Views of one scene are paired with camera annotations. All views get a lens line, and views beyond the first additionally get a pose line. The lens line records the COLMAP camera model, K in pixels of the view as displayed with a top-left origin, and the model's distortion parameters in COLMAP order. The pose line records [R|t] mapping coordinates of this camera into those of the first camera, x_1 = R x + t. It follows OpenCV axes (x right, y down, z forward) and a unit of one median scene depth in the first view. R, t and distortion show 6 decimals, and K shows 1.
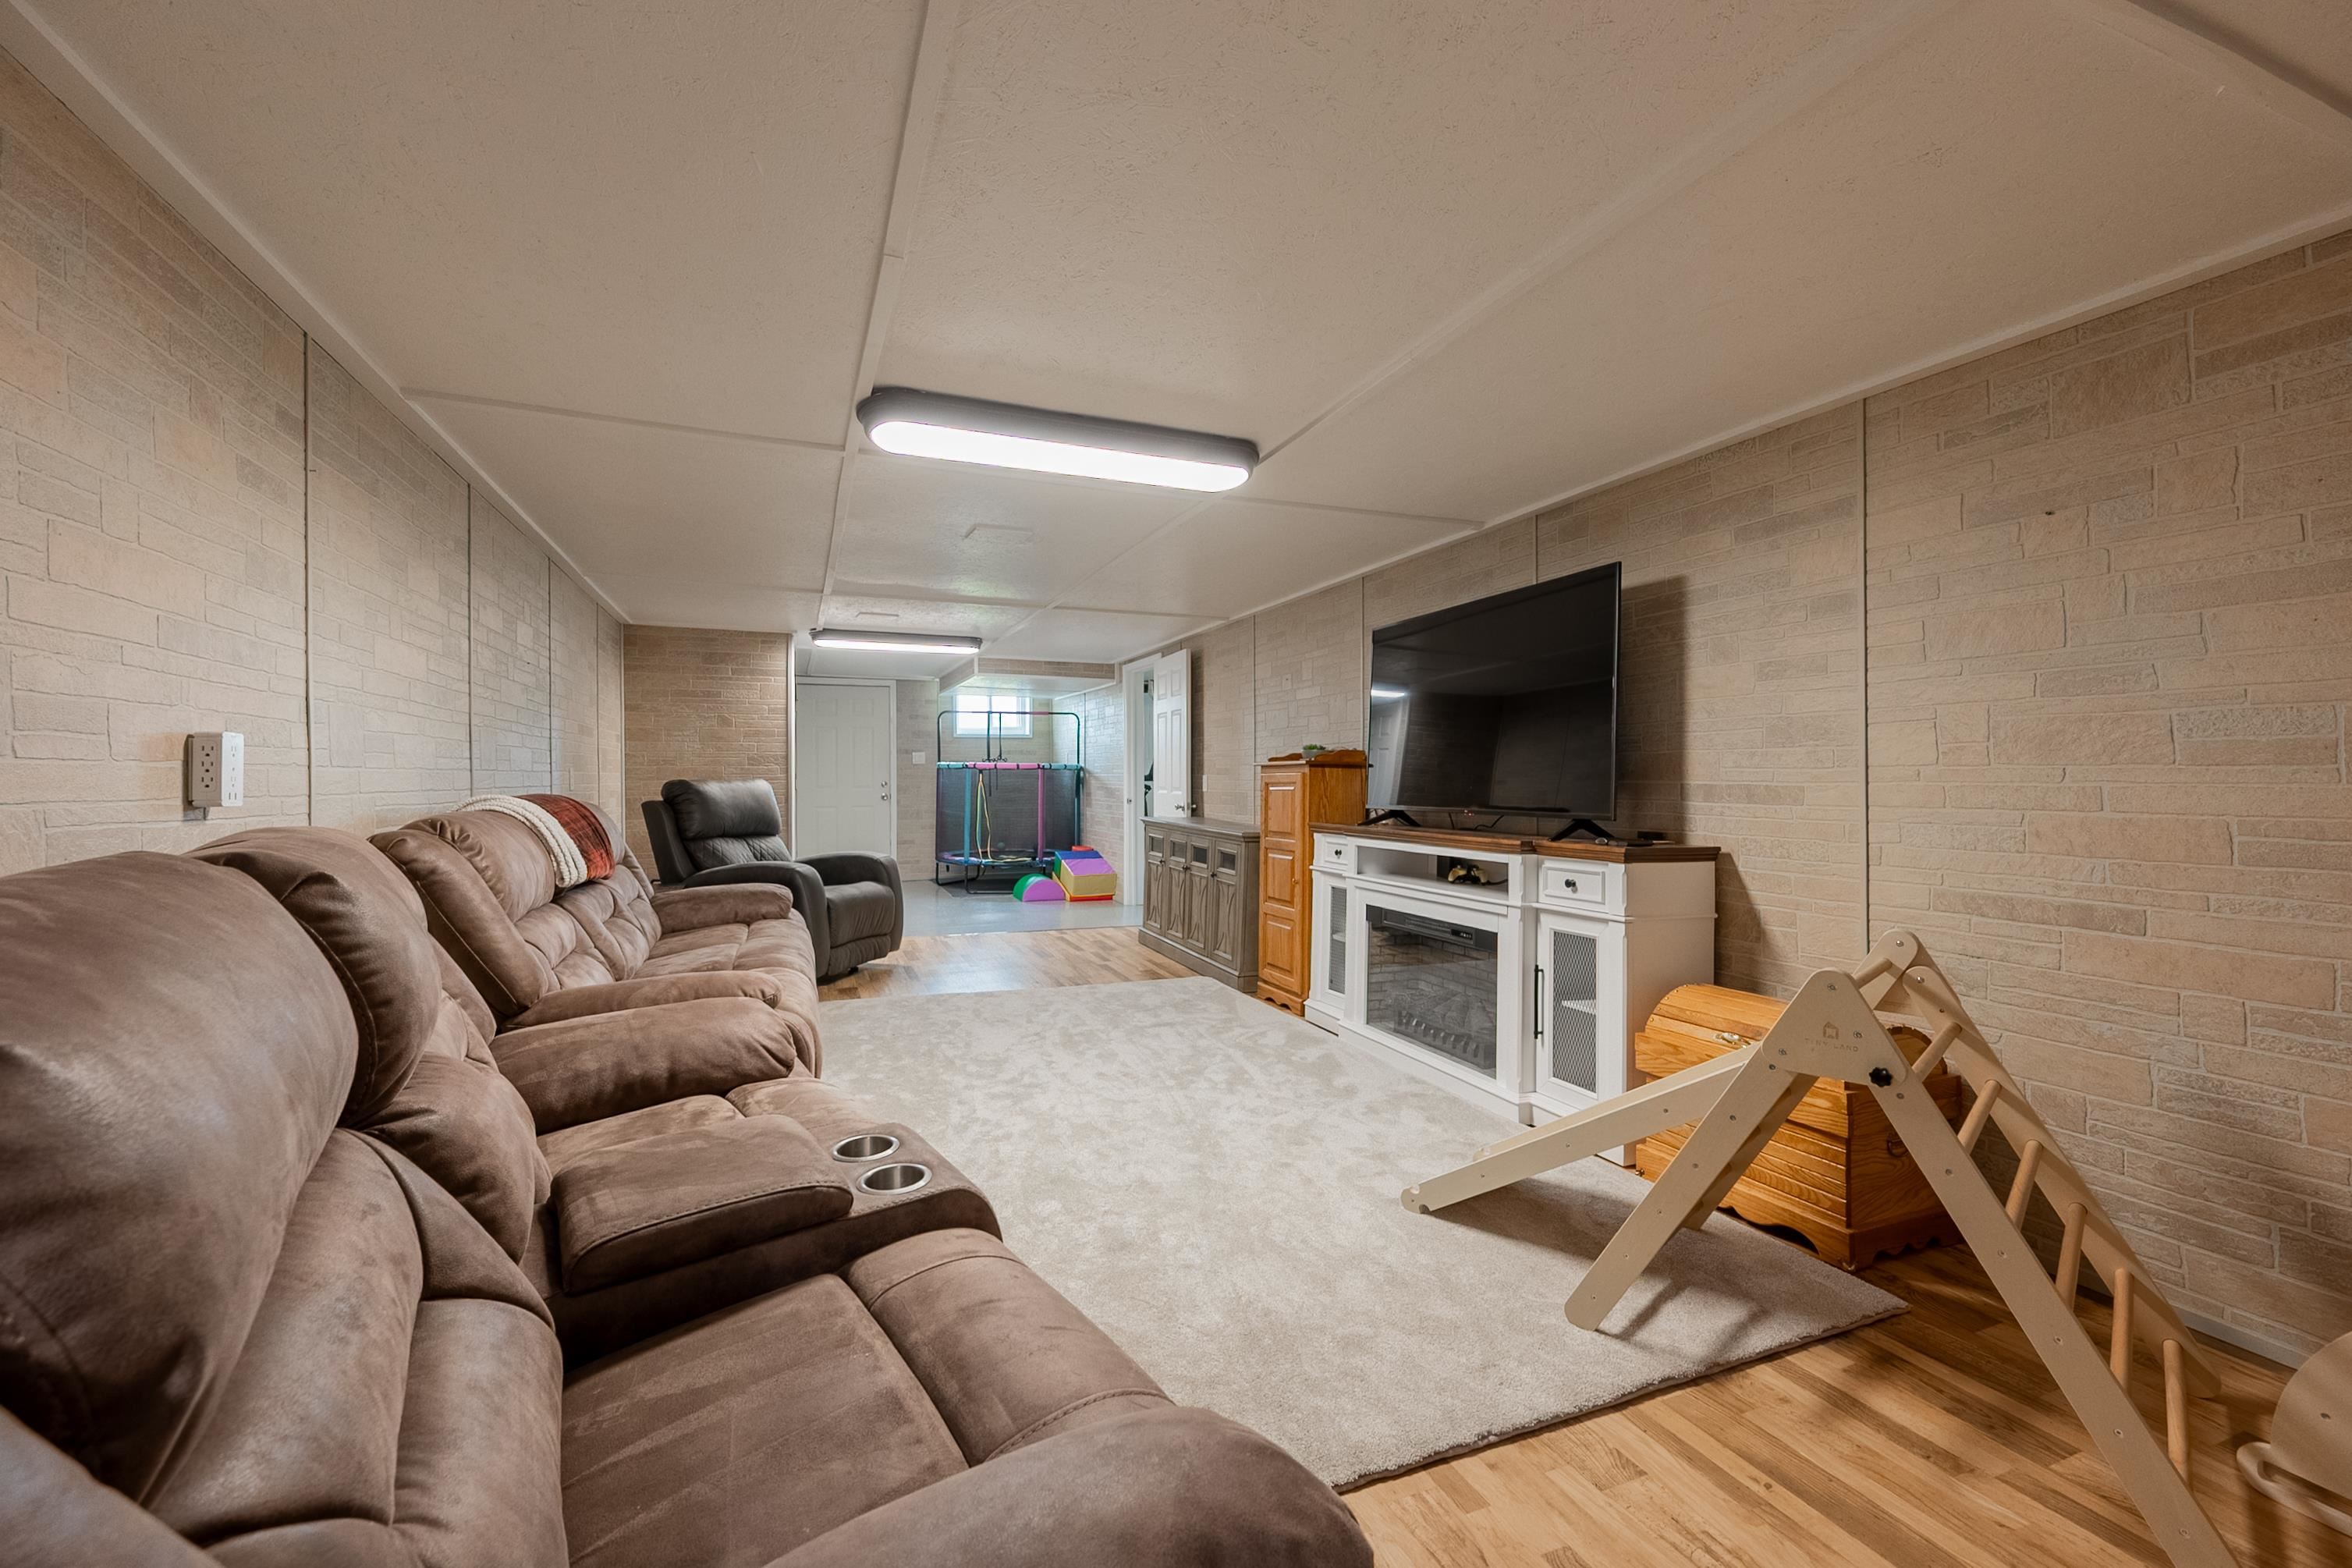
lens RADIAL K [[954.9, 0, 1177.3], [0, 954.9, 774.1], [0, 0, 1]] dist [0.001415, 0.000548]
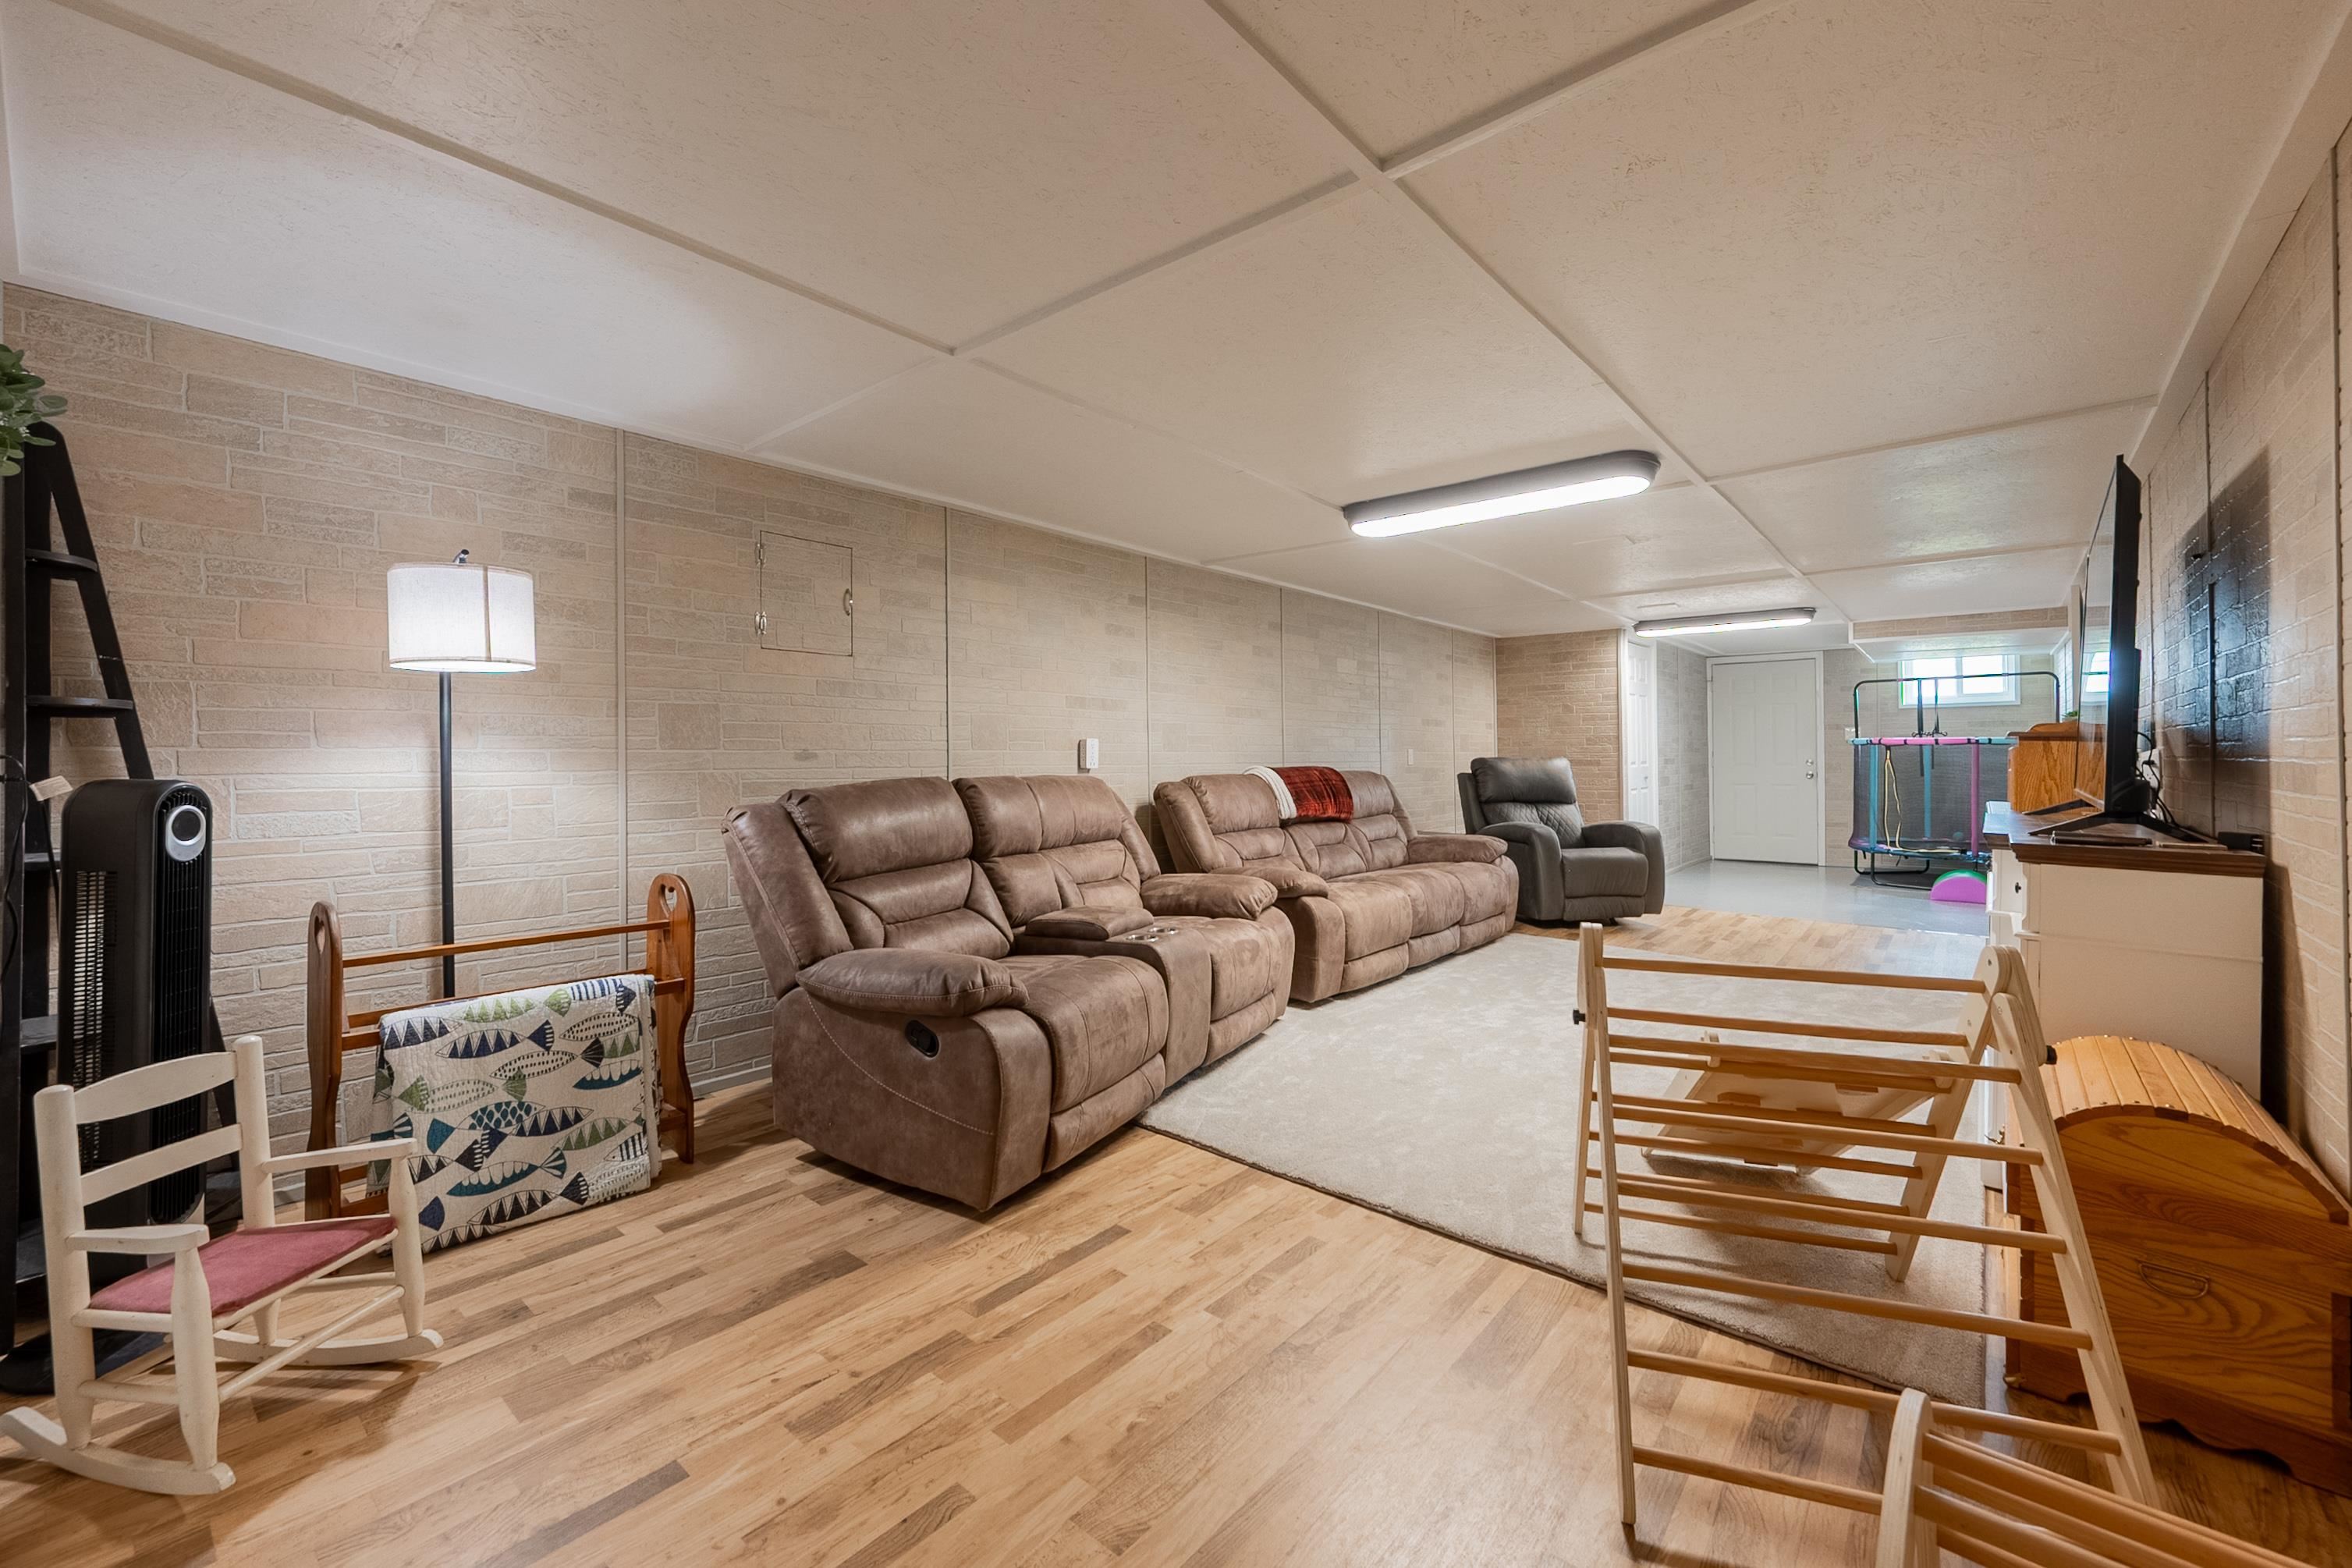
lens RADIAL K [[954.9, 0, 1177.3], [0, 954.9, 774.1], [0, 0, 1]] dist [0.001415, 0.000548]
pose [[0.456254, 0.014654, -0.889729, 0.438951], [0.005974, 0.999791, 0.019530, 0.000344], [0.889829, -0.014226, 0.456072, 0.018600]]
